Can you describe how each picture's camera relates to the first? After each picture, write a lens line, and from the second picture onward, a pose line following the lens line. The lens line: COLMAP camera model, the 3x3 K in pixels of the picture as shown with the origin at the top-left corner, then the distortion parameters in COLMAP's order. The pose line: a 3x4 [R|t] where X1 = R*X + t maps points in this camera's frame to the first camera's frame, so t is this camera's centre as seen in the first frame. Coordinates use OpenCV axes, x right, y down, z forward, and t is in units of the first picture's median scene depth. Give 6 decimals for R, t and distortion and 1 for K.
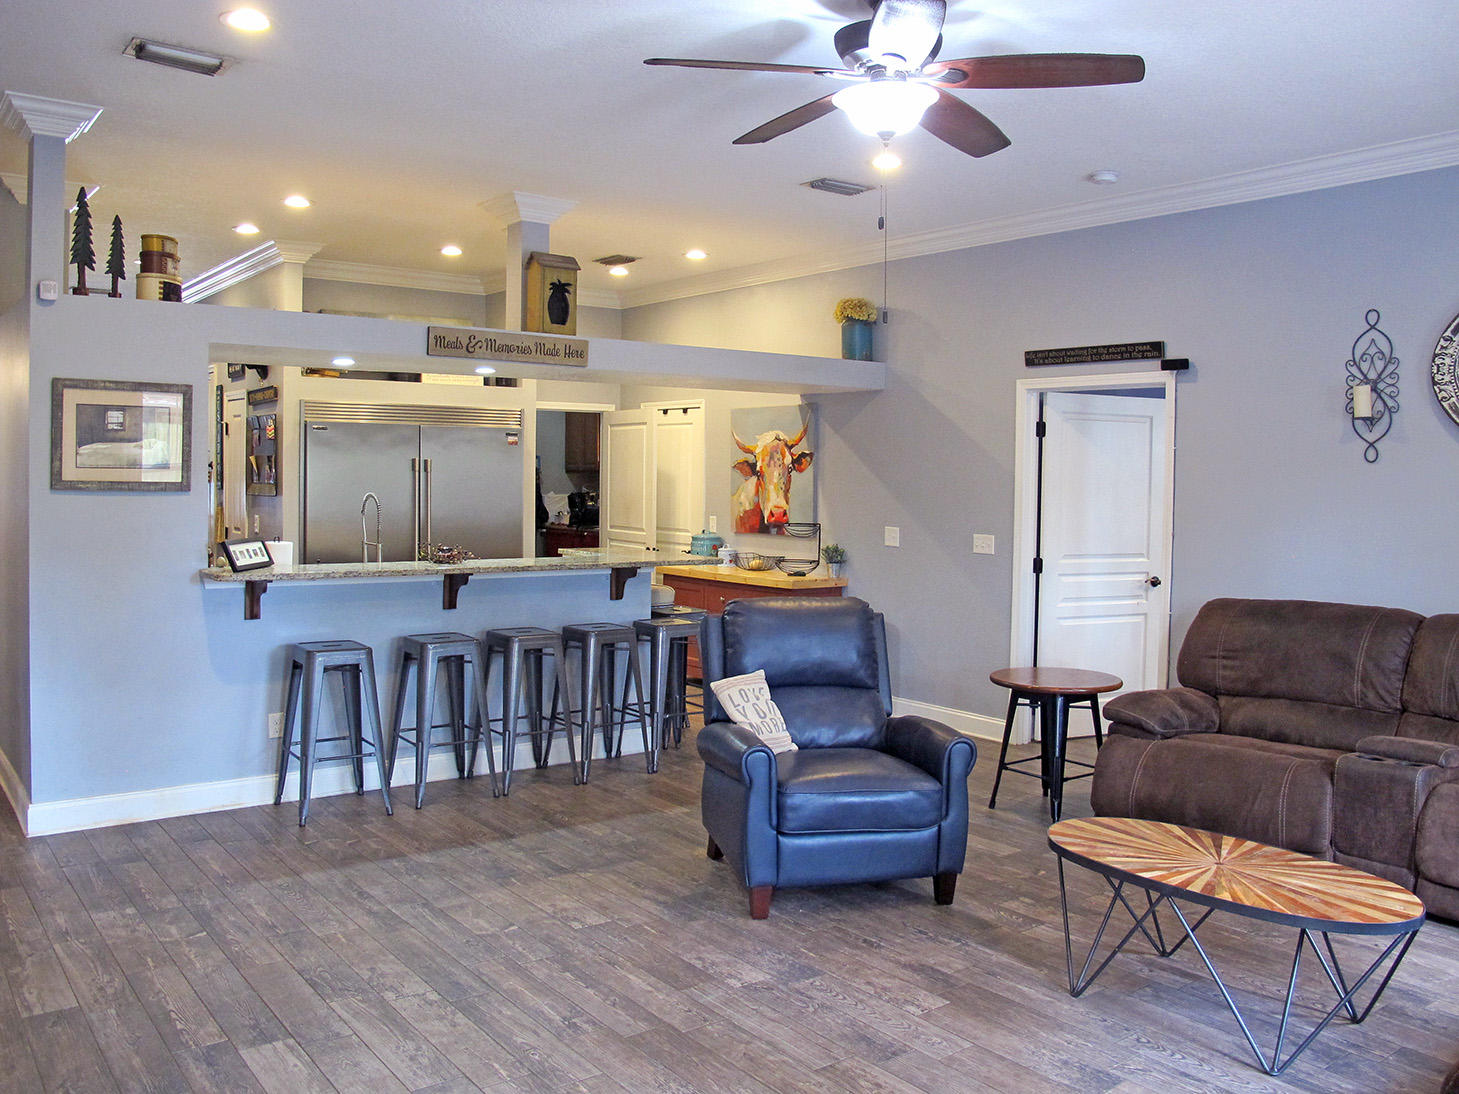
lens RADIAL K [[1227.4, 0, 723.8], [0, 1227.4, 504.2], [0, 0, 1]] dist [-0.144260, 0.107722]
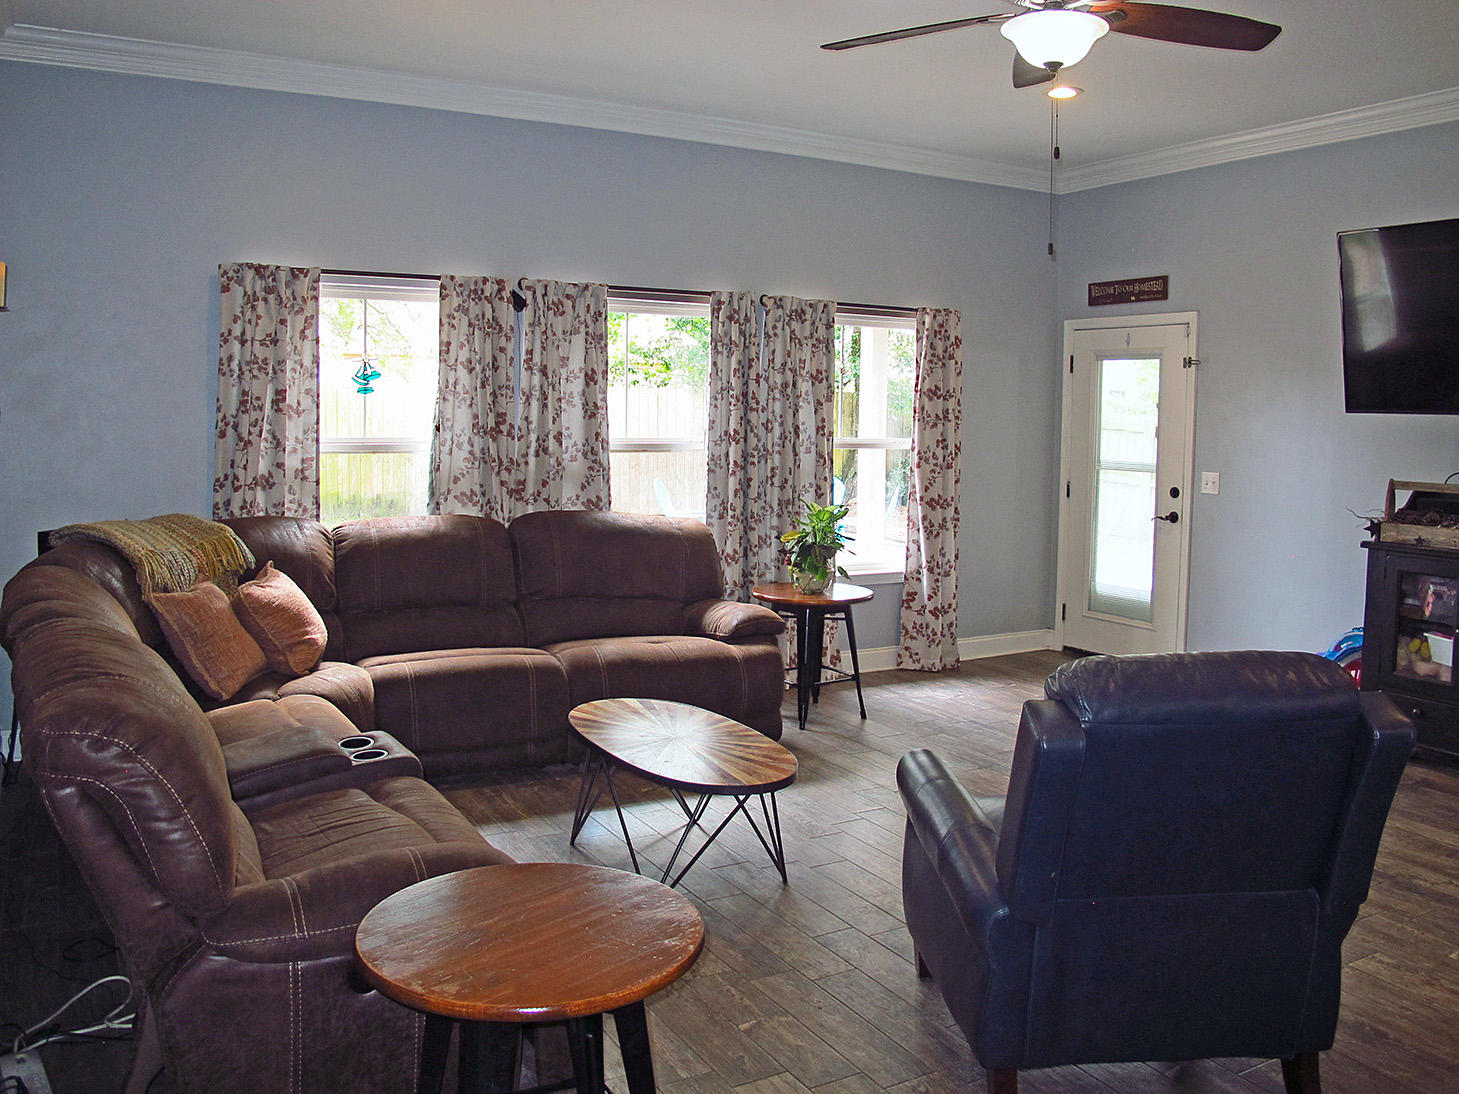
lens RADIAL K [[1227.4, 0, 720.0], [0, 1227.4, 497.8], [0, 0, 1]] dist [-0.144260, 0.107722]
pose [[-0.988776, -0.035933, 0.145021, 0.152399], [-0.021522, 0.994781, 0.099741, -0.025458], [-0.147848, 0.095501, -0.984388, 1.246843]]
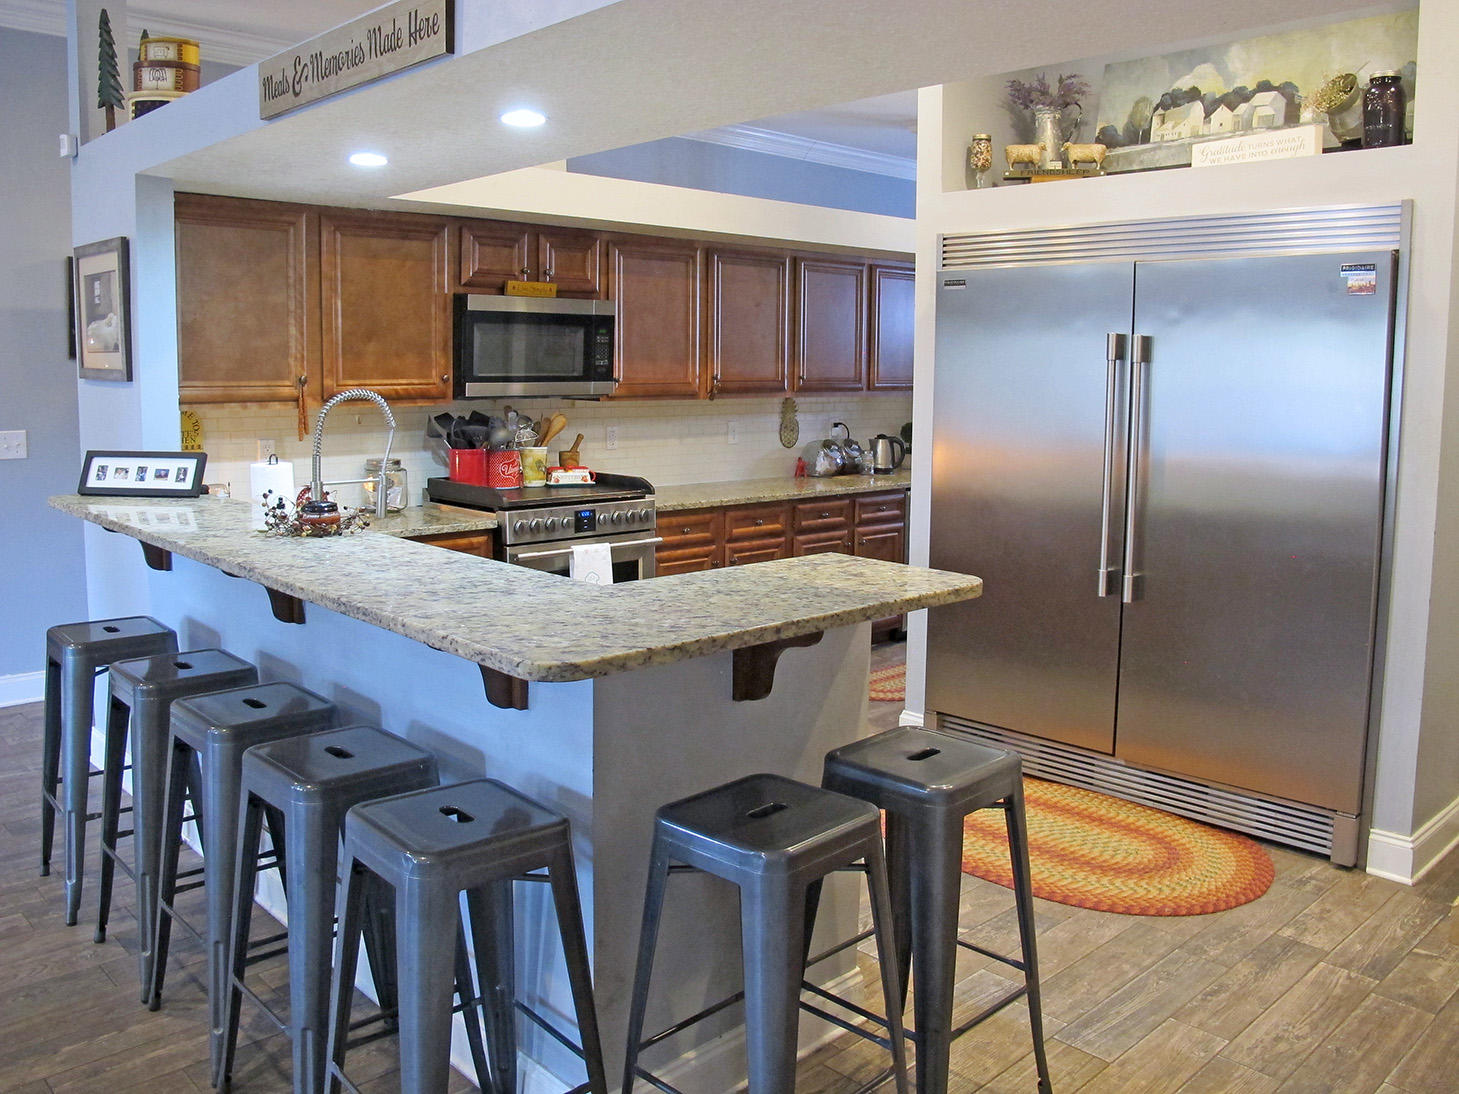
lens RADIAL K [[1227.4, 0, 722.1], [0, 1227.4, 500.7], [0, 0, 1]] dist [-0.144260, 0.107722]
pose [[0.102720, 0.096381, -0.990030, 0.285310], [-0.033401, 0.995068, 0.093406, -0.016407], [0.994149, 0.023473, 0.105433, 1.128618]]
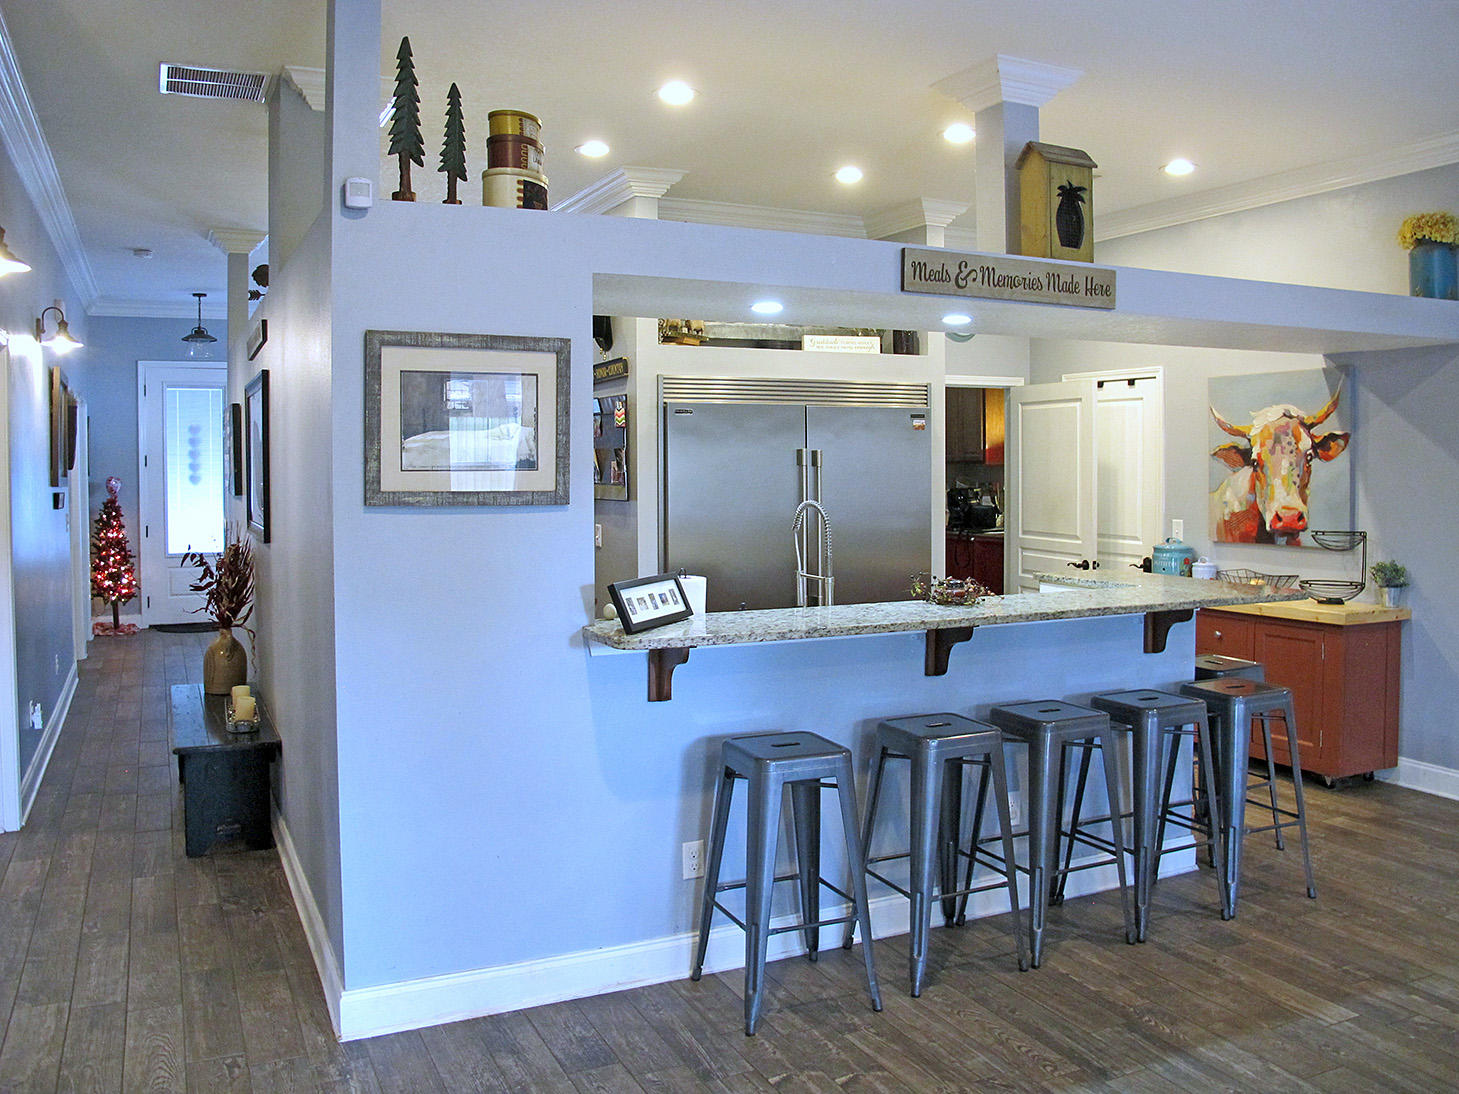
lens RADIAL K [[1227.4, 0, 727.2], [0, 1227.4, 499.4], [0, 0, 1]] dist [-0.144260, 0.107722]
pose [[0.978910, -0.009348, -0.204080, -0.200324], [0.010369, 0.999938, 0.003934, -0.013309], [0.204030, -0.005967, 0.978946, 0.329135]]
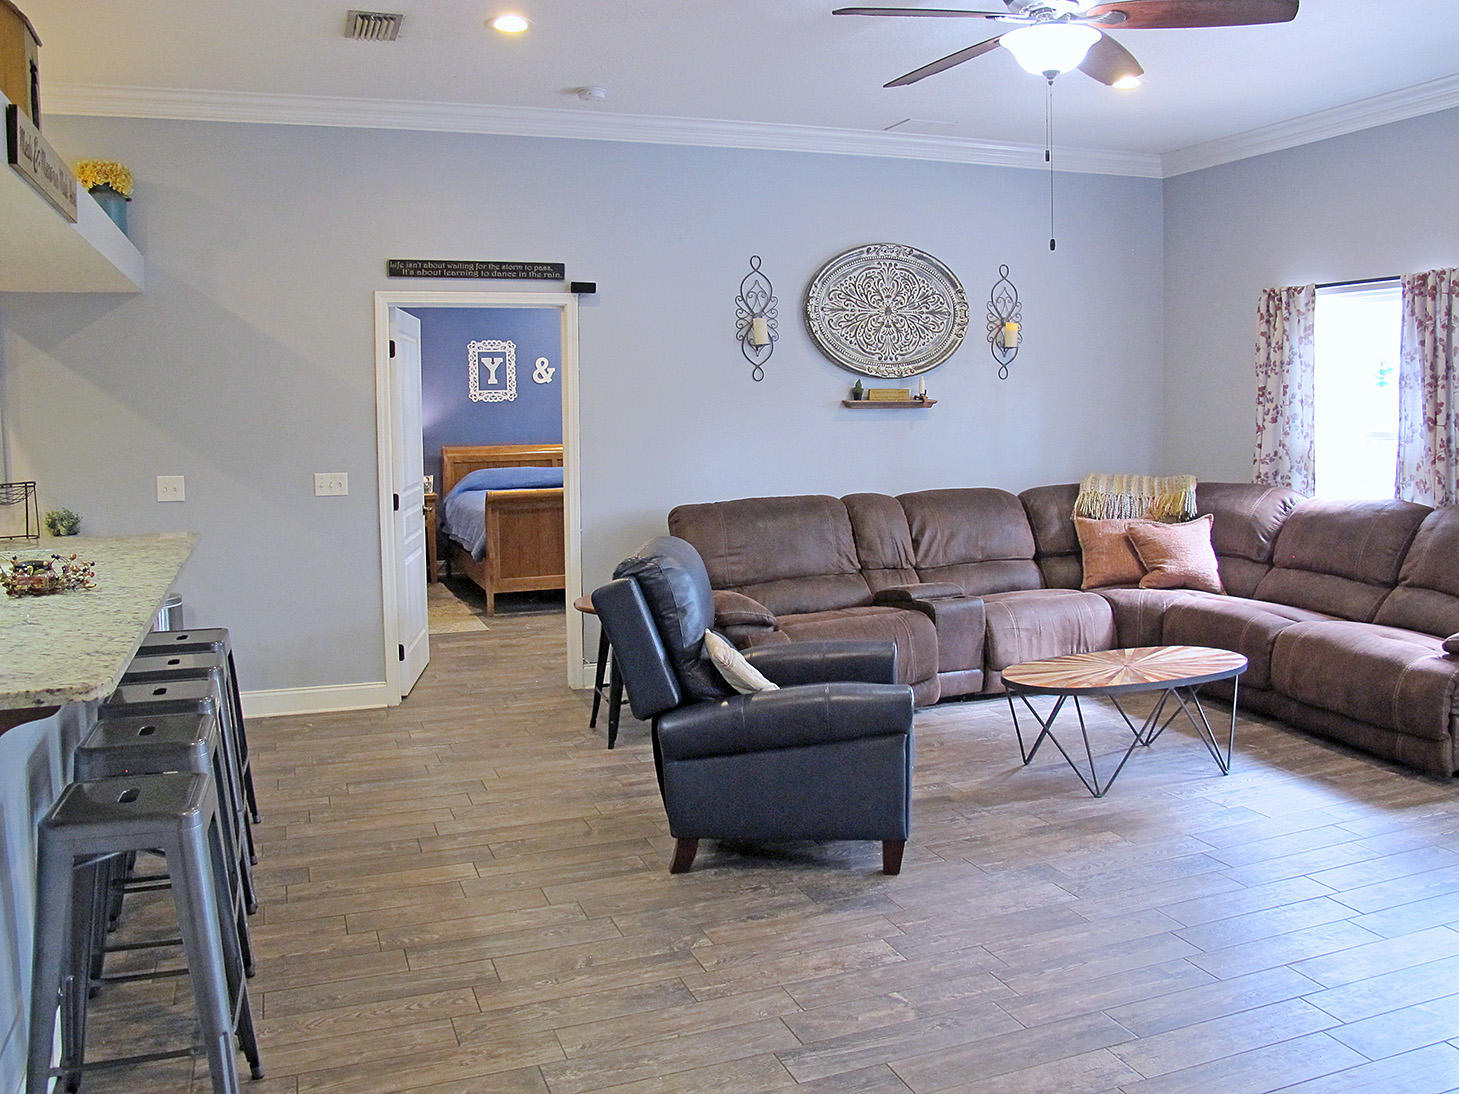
lens RADIAL K [[1227.4, 0, 726.5], [0, 1227.4, 496.1], [0, 0, 1]] dist [-0.144260, 0.107722]
pose [[0.286970, -0.089018, 0.953795, -0.604847], [0.041645, 0.995891, 0.080417, -0.017878], [-0.957034, 0.016643, 0.289498, 0.591792]]
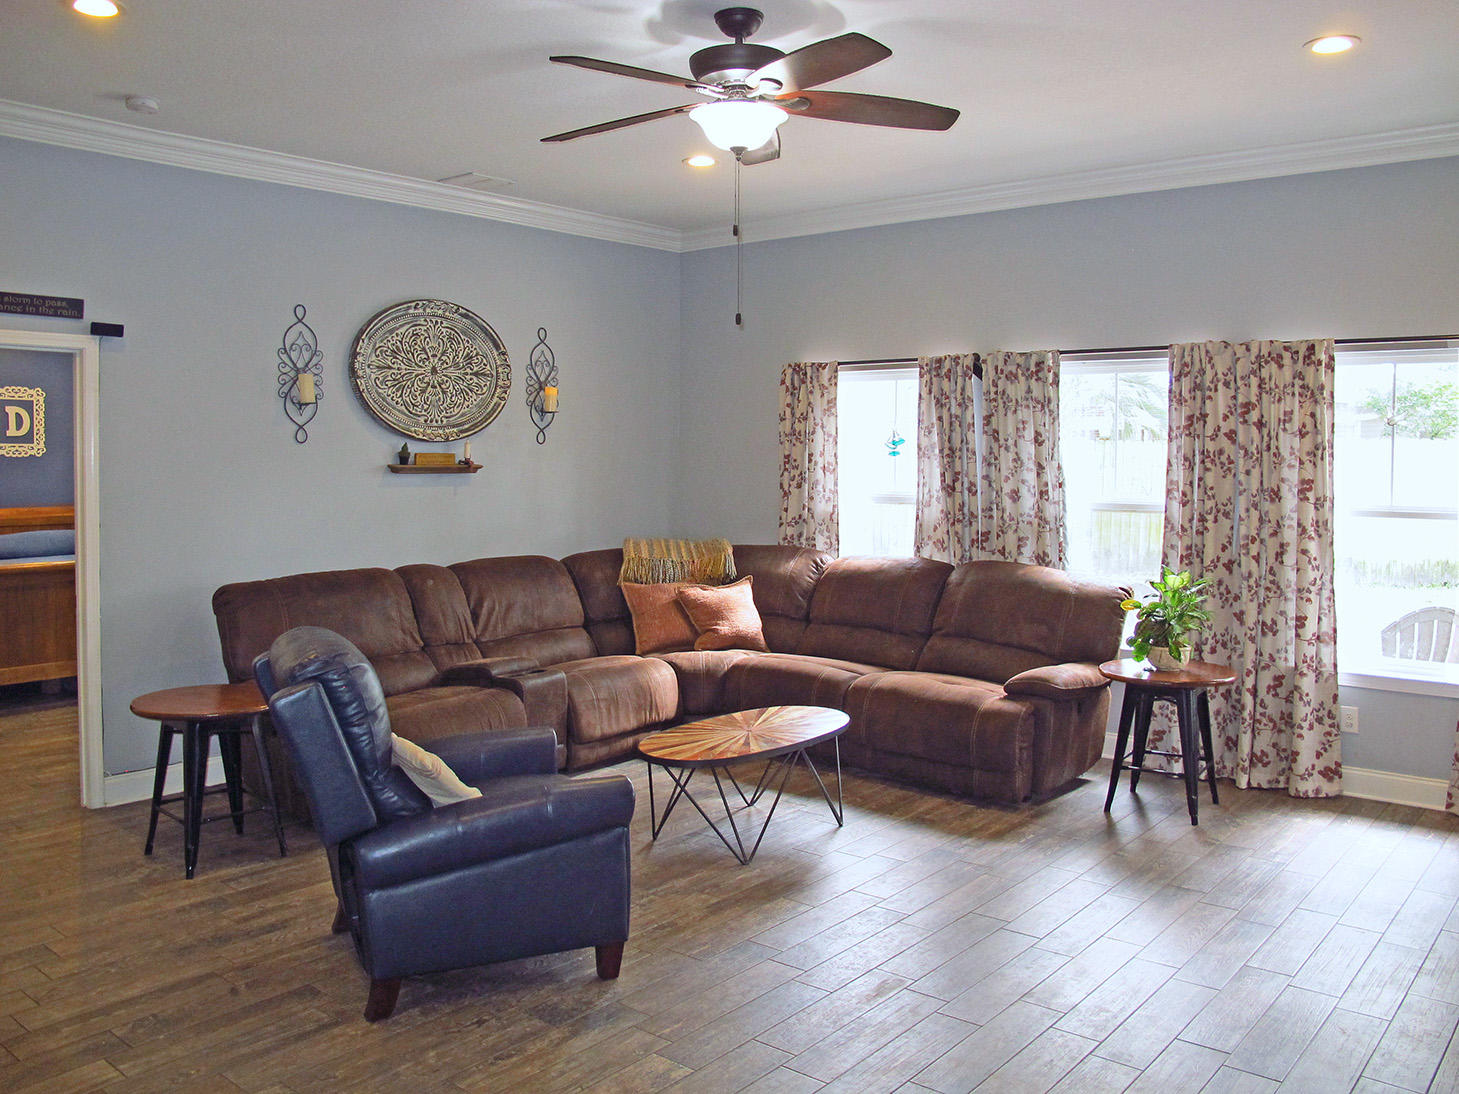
lens RADIAL K [[1227.4, 0, 729.0], [0, 1227.4, 494.9], [0, 0, 1]] dist [-0.144260, 0.107722]
pose [[-0.221802, -0.044733, 0.974065, -0.568631], [0.020111, 0.998525, 0.050436, -0.031621], [-0.974884, 0.030776, -0.220575, 0.764275]]
